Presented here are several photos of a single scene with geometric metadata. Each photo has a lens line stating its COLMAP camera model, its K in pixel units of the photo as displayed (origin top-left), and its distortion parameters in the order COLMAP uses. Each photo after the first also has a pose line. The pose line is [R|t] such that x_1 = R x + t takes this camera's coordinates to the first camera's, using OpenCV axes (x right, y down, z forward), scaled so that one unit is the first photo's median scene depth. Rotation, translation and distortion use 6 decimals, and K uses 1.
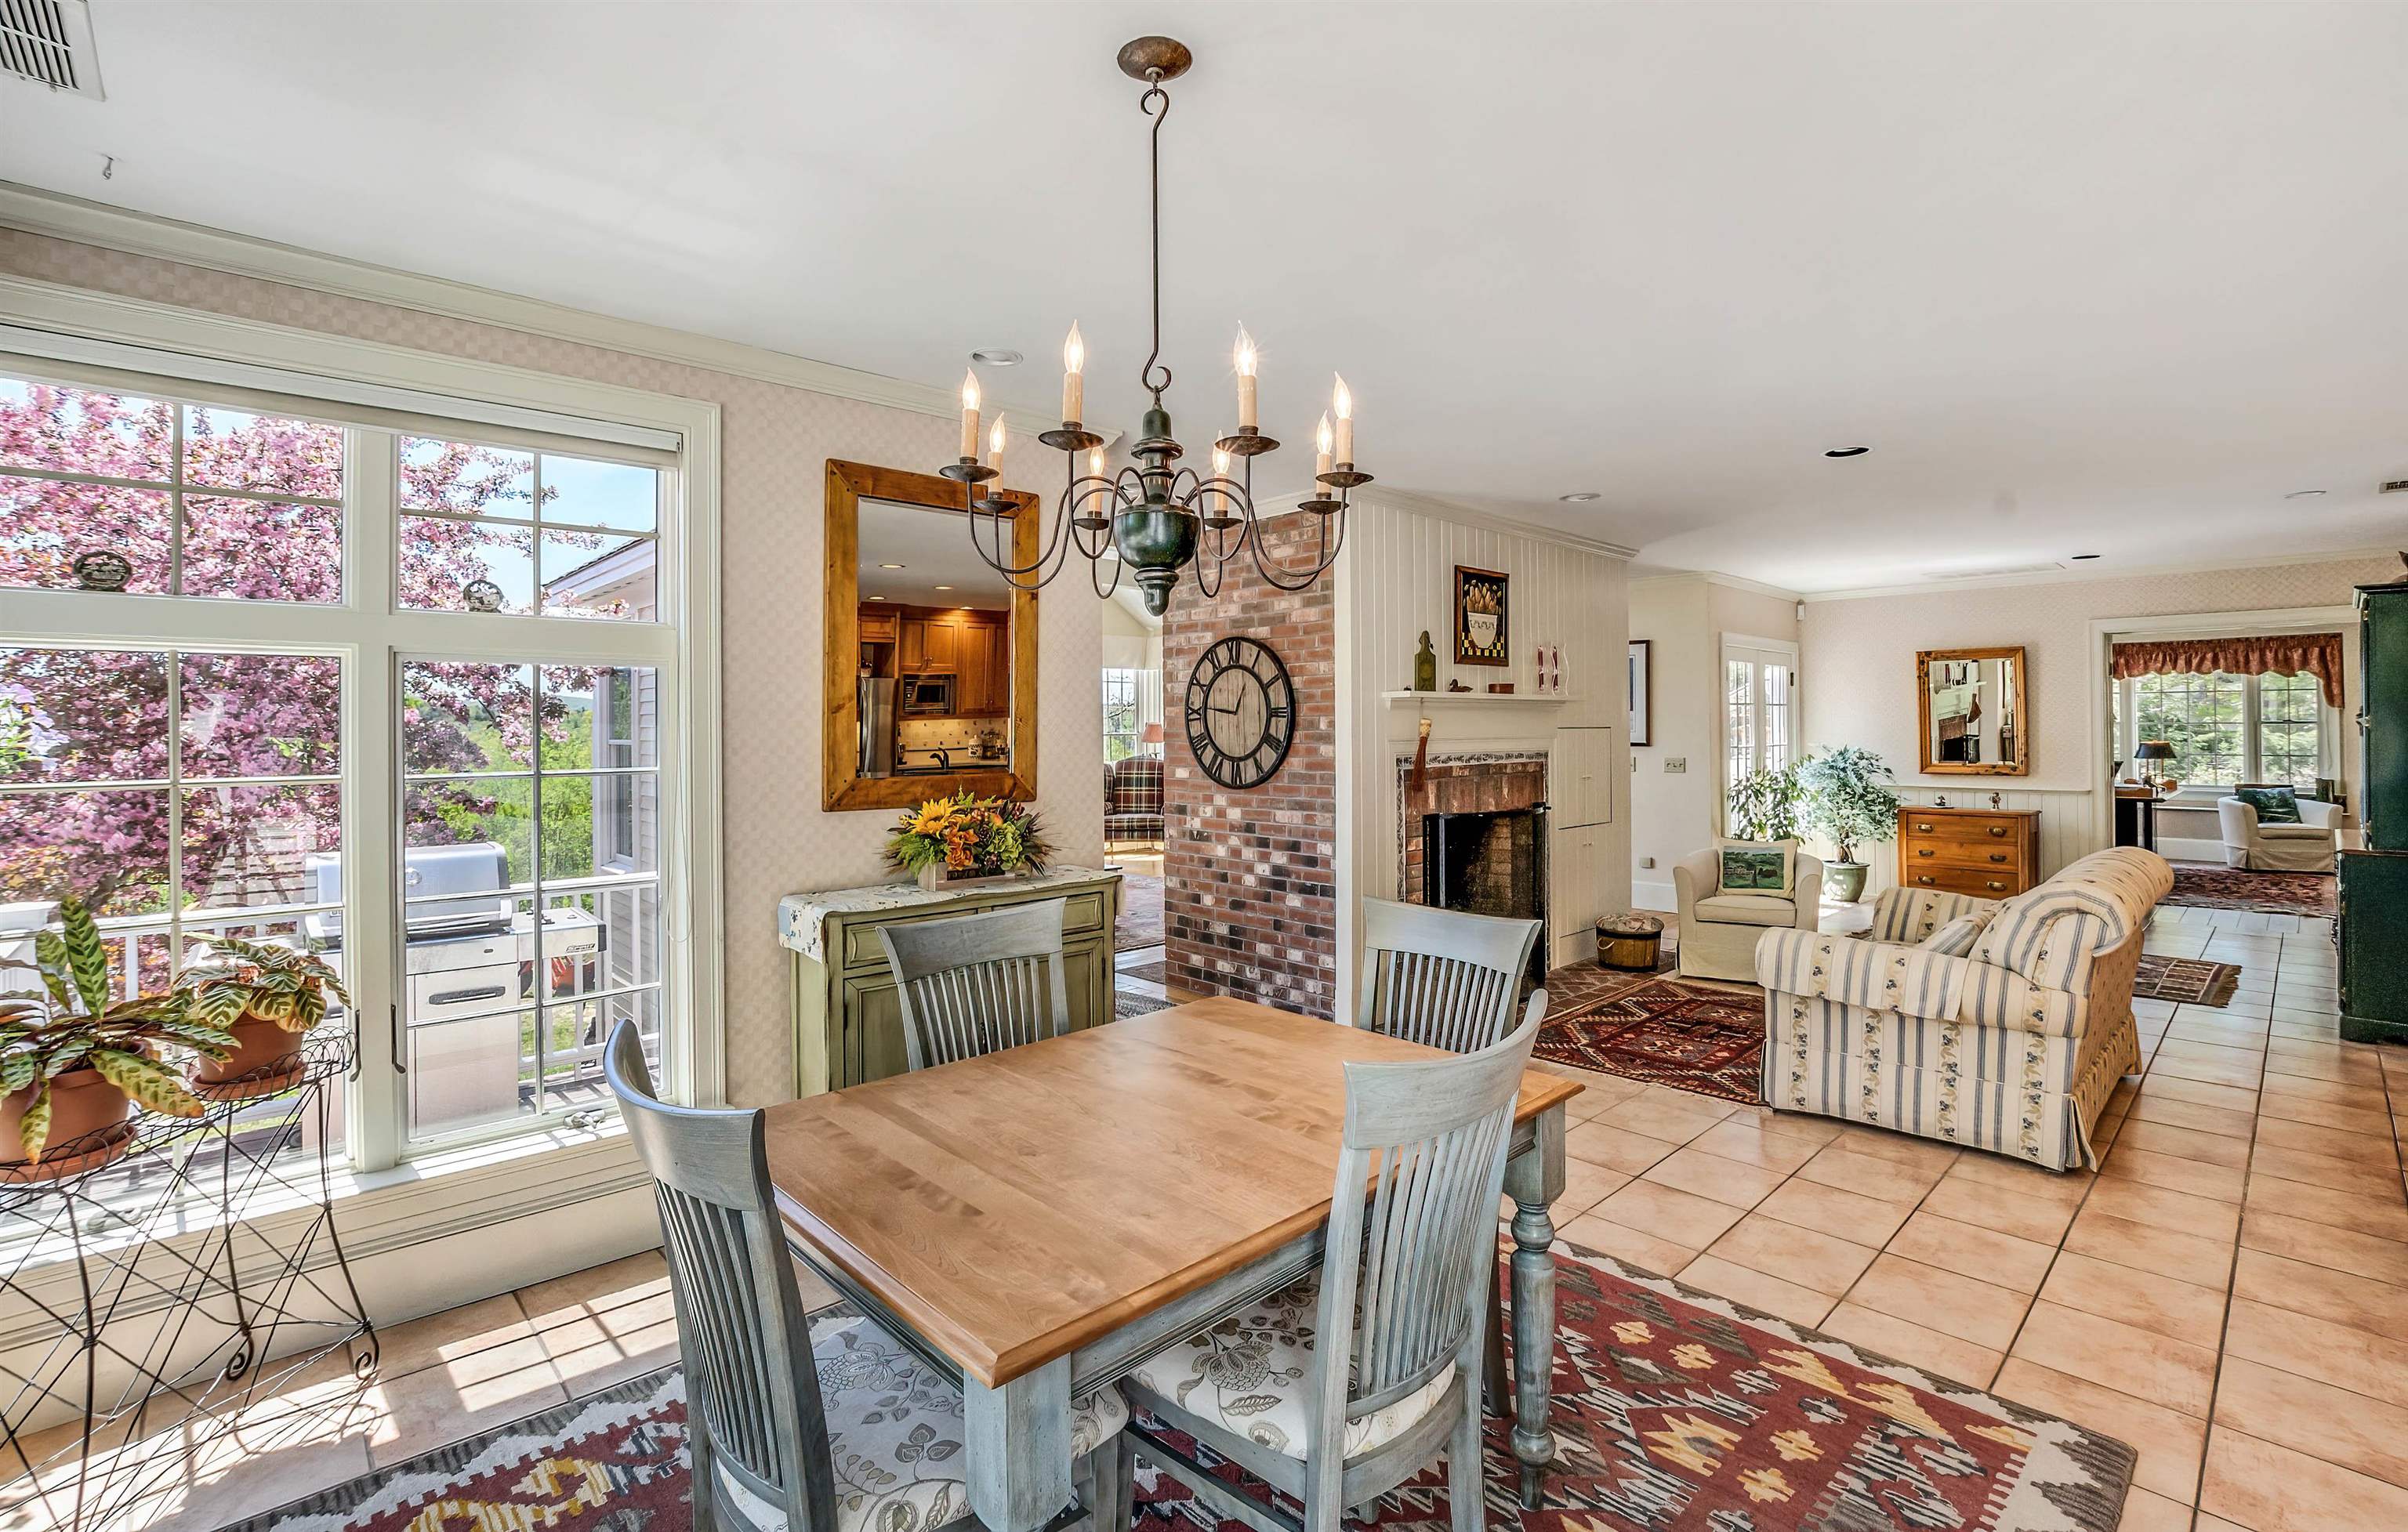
lens RADIAL K [[1072.0, 0, 1188.0], [0, 1072.0, 708.5], [0, 0, 1]] dist [-0.034542, 0.000536]
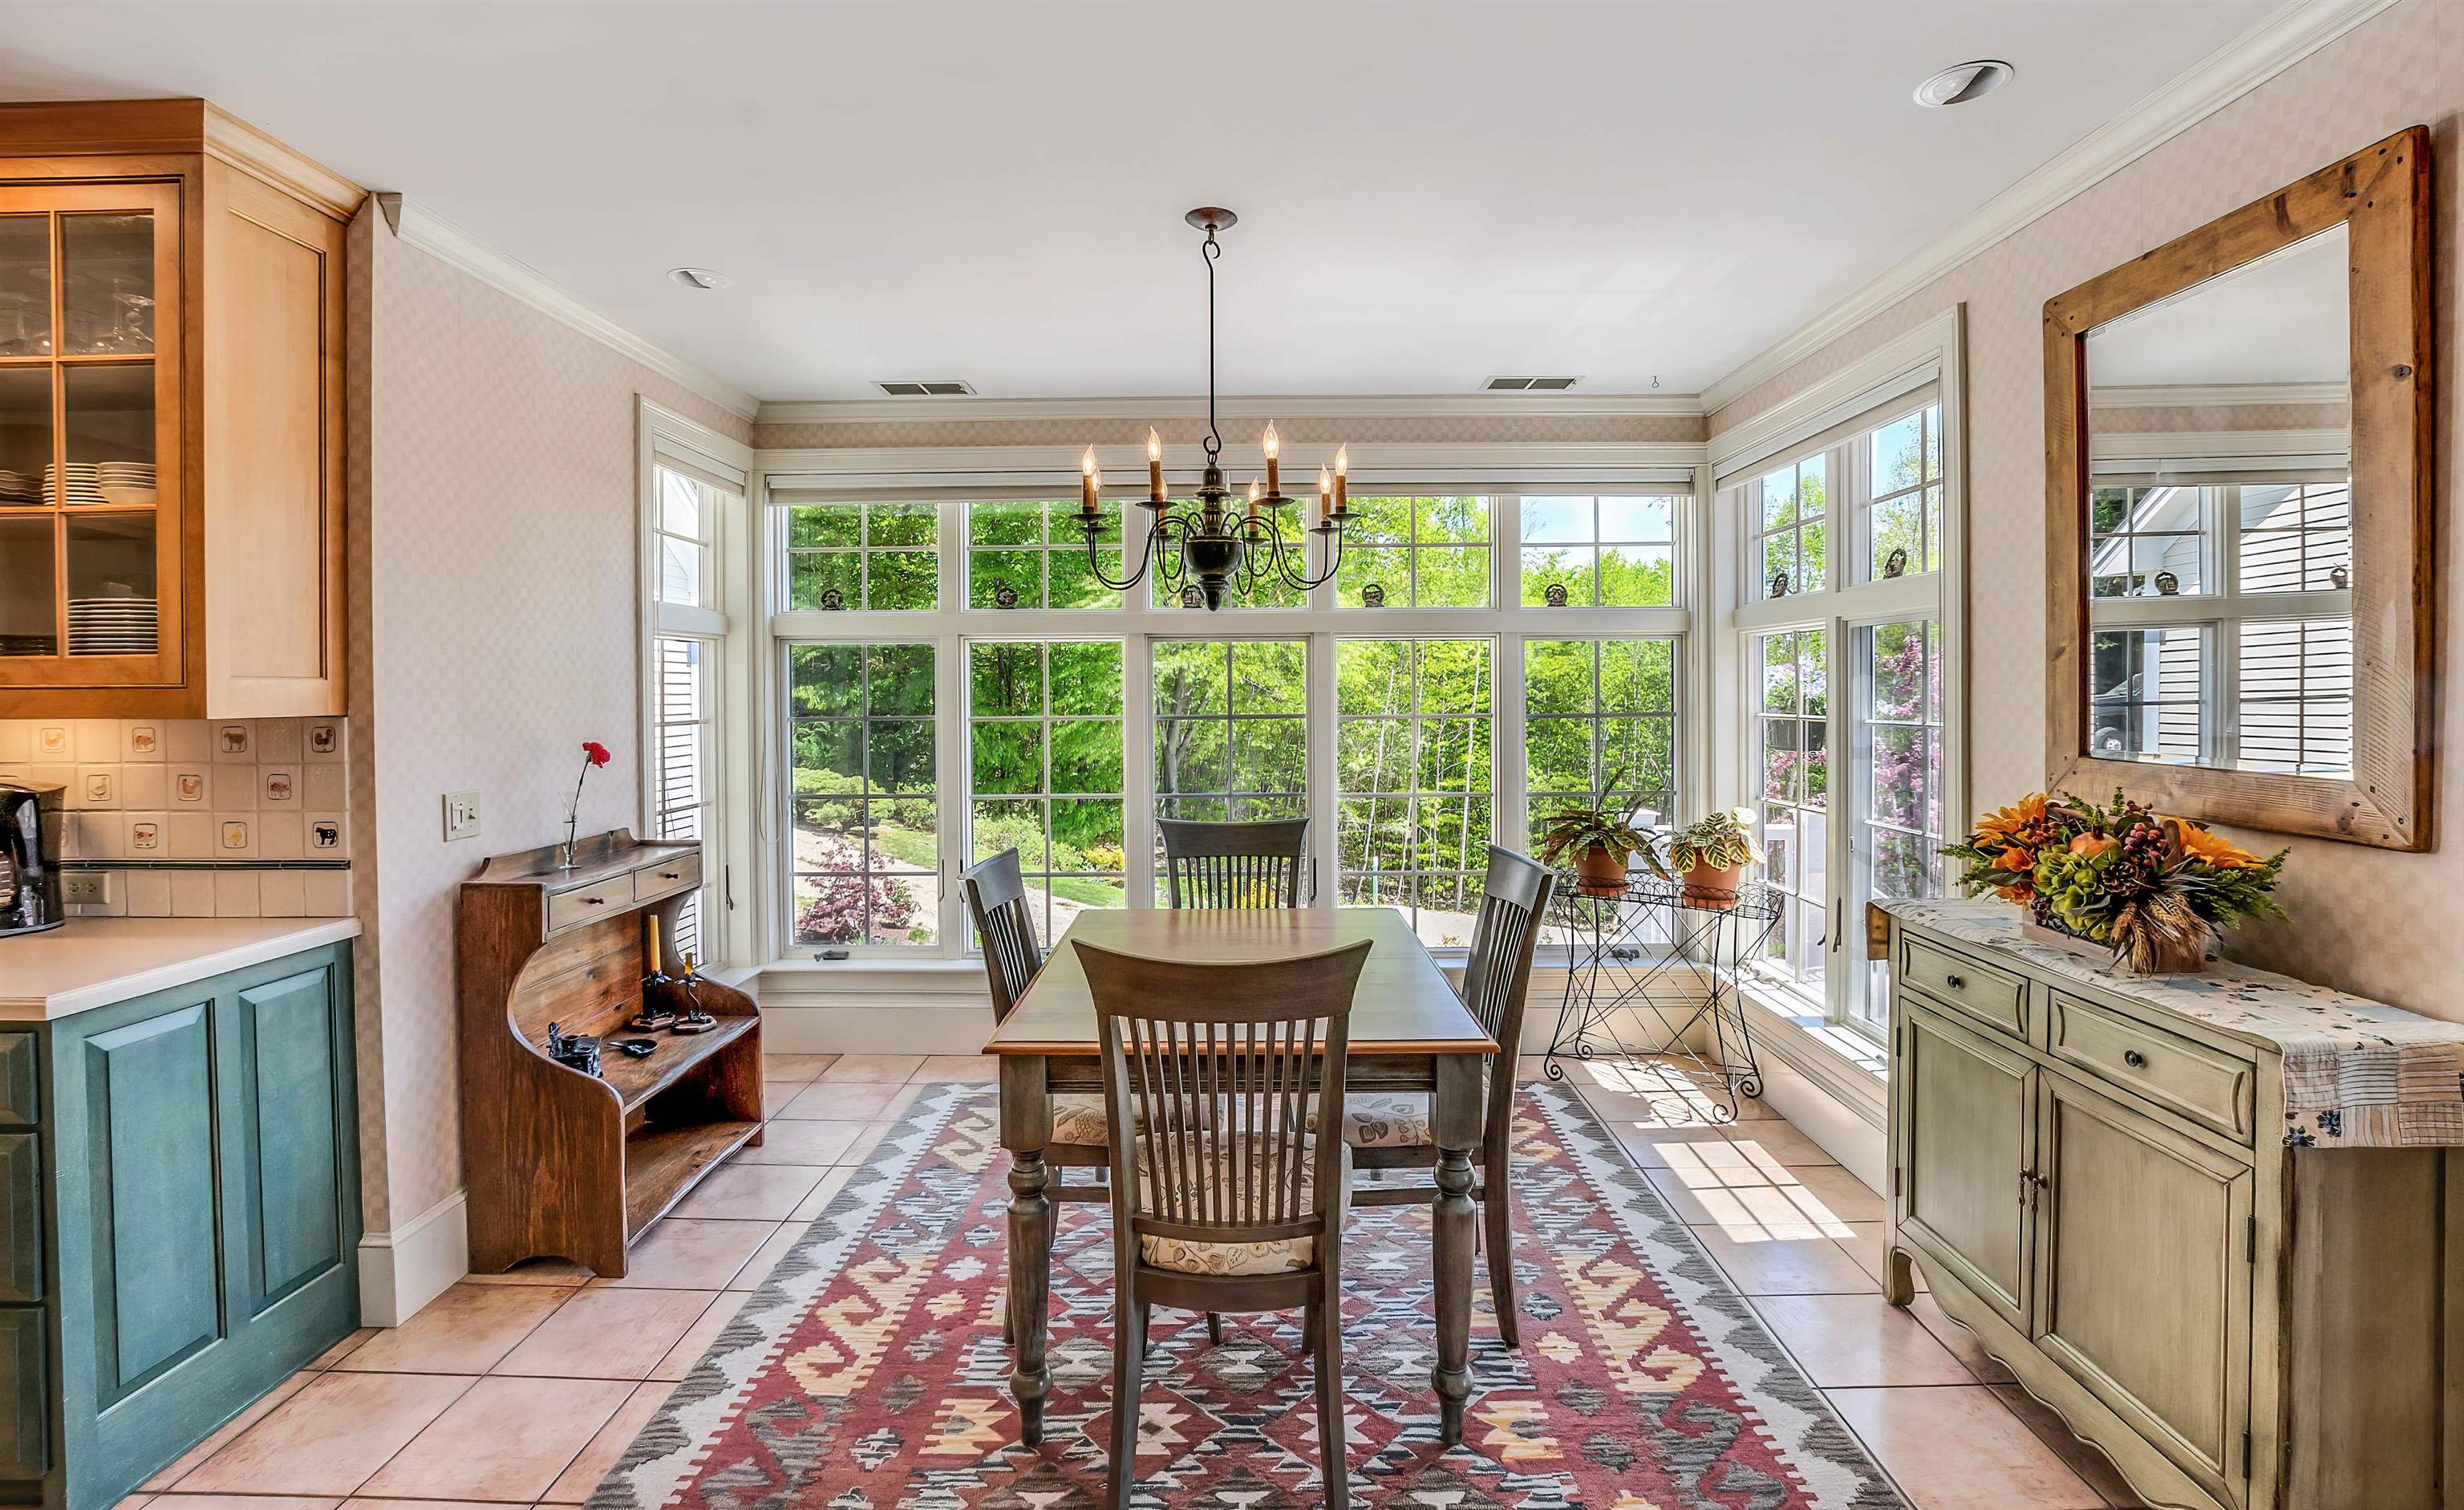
lens RADIAL K [[1082.1, 0, 1233.3], [0, 1082.1, 701.7], [0, 0, 1]] dist [-0.029604, 0.002959]
pose [[-0.684138, 0.018299, -0.729123, 0.324590], [0.021700, 0.999753, 0.004731, 0.009728], [0.729030, -0.012585, -0.684366, 0.637902]]
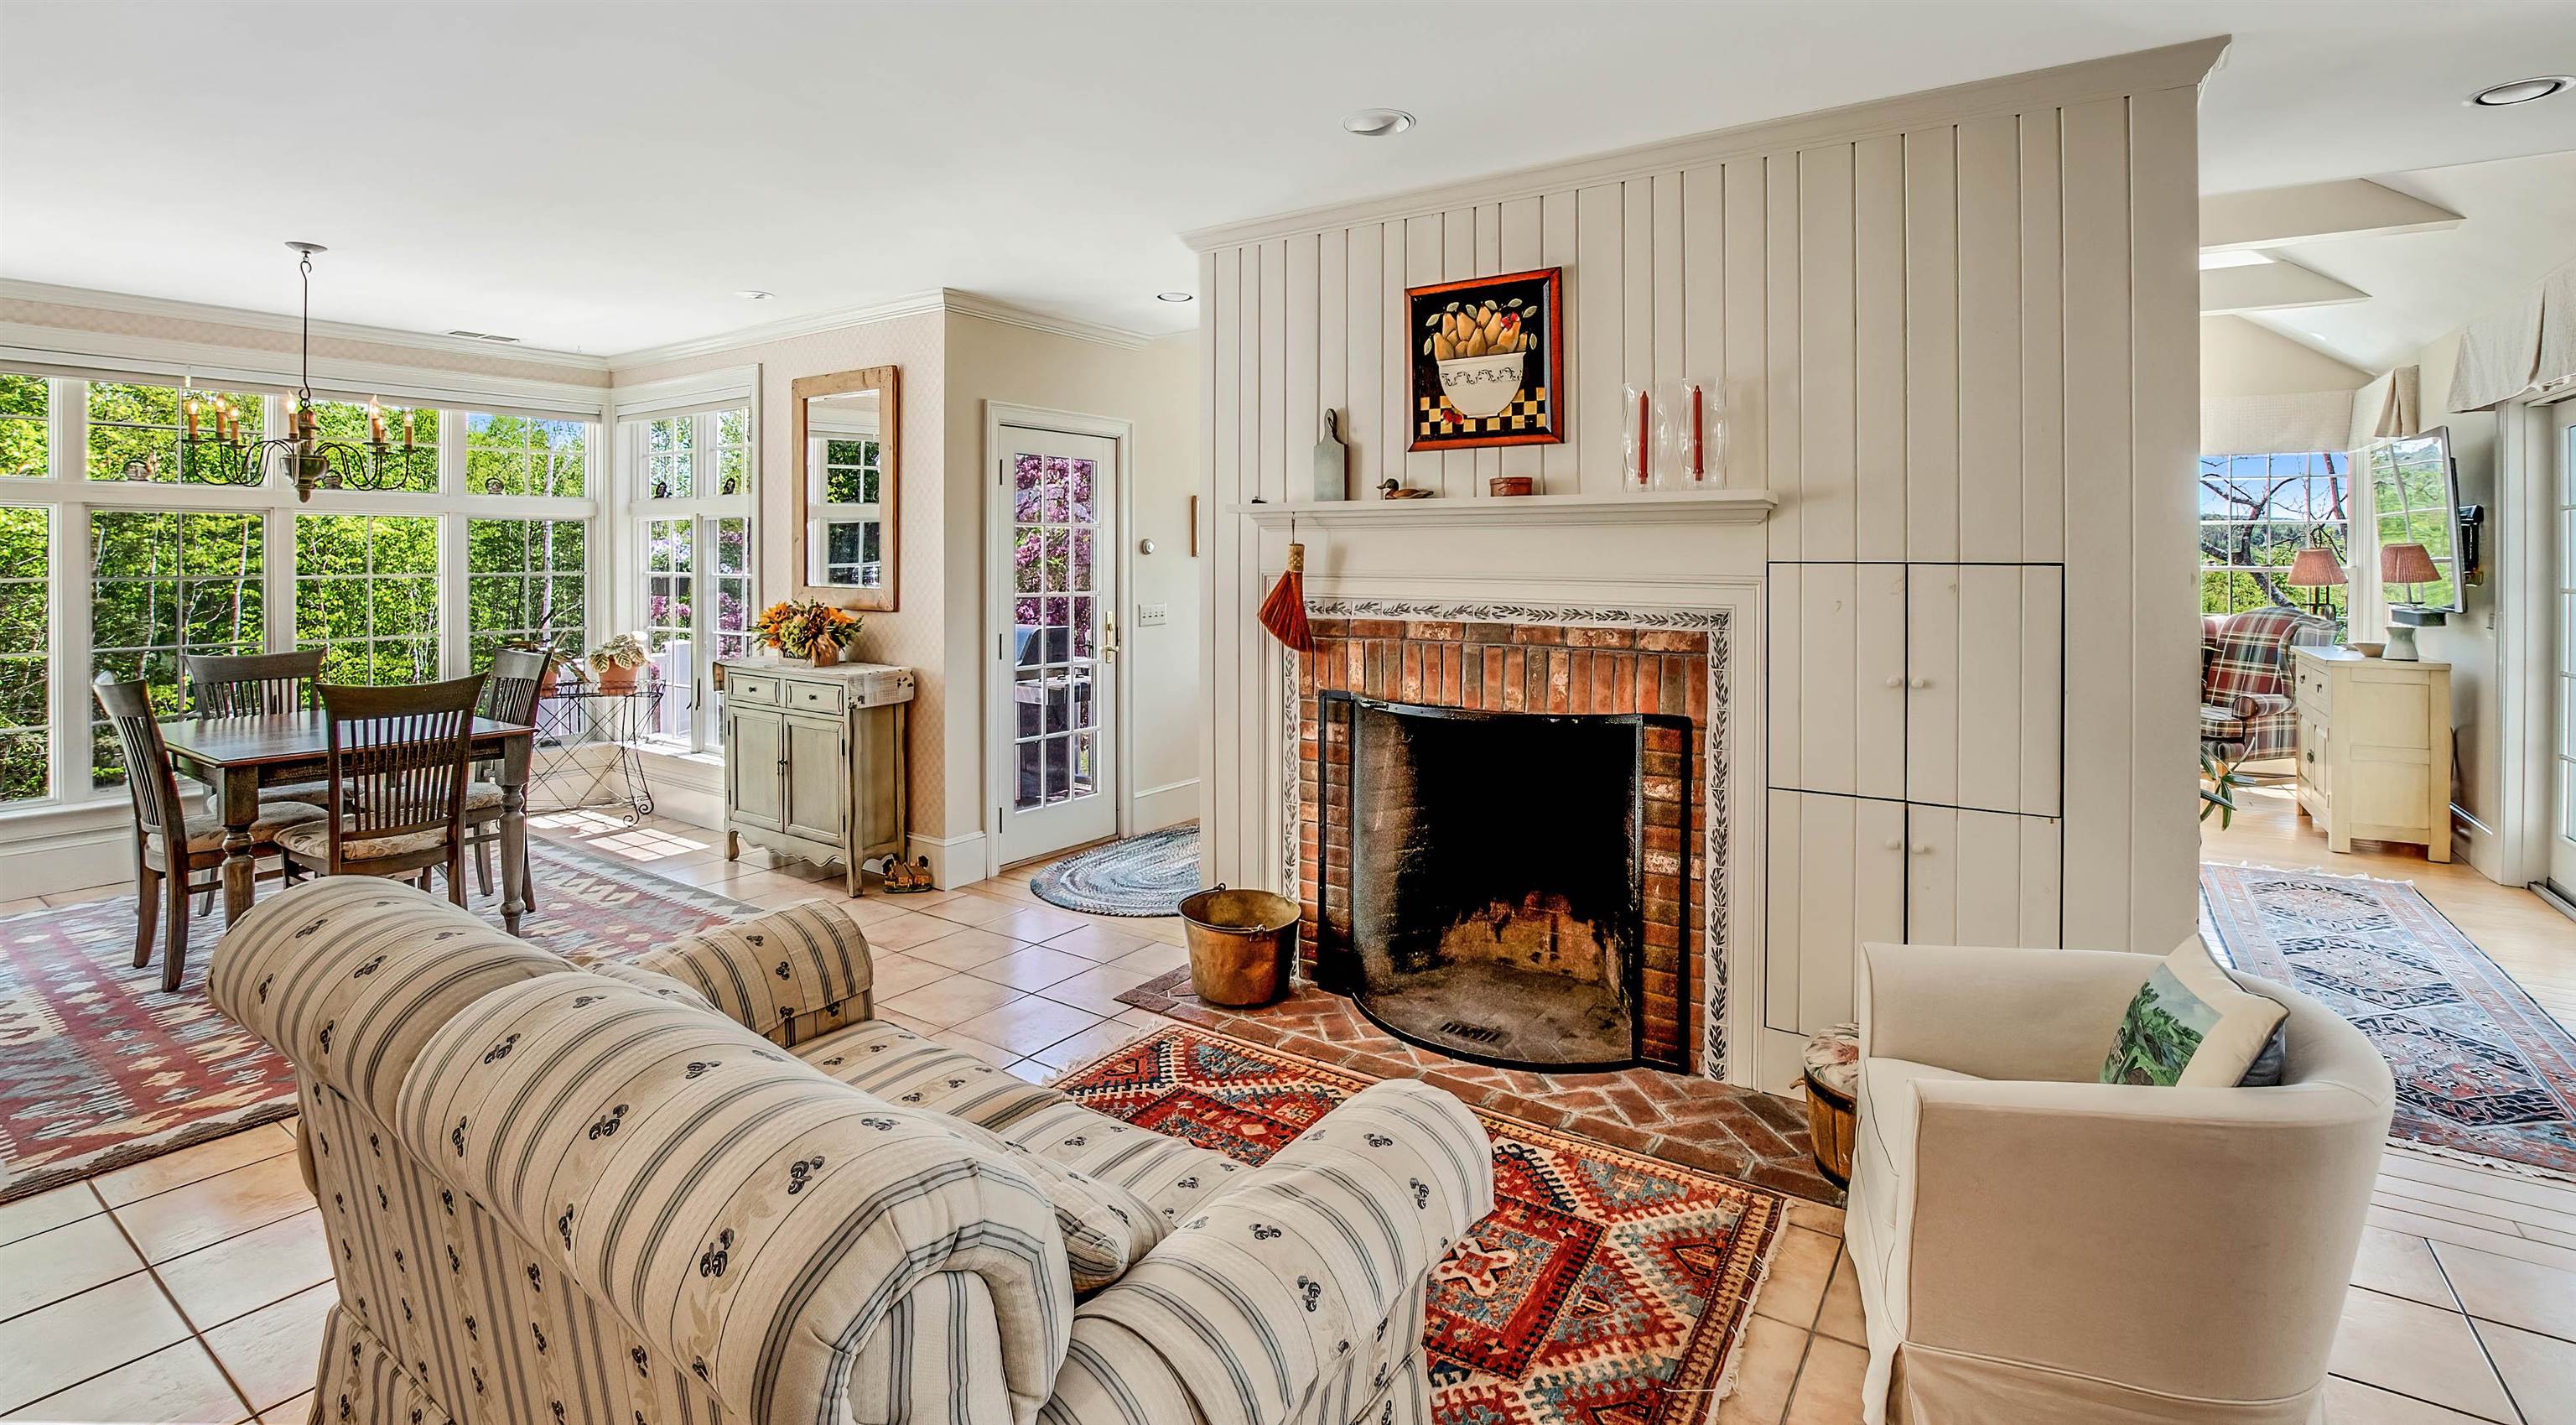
lens RADIAL K [[1161.6, 0, 1294.2], [0, 1161.6, 558.0], [0, 0, 1]] dist [-0.029600, -0.001002]
pose [[0.239040, 0.008672, -0.970971, 0.854163], [0.013102, 0.999840, 0.012155, 0.009045], [0.970921, -0.015627, 0.238888, 0.763346]]
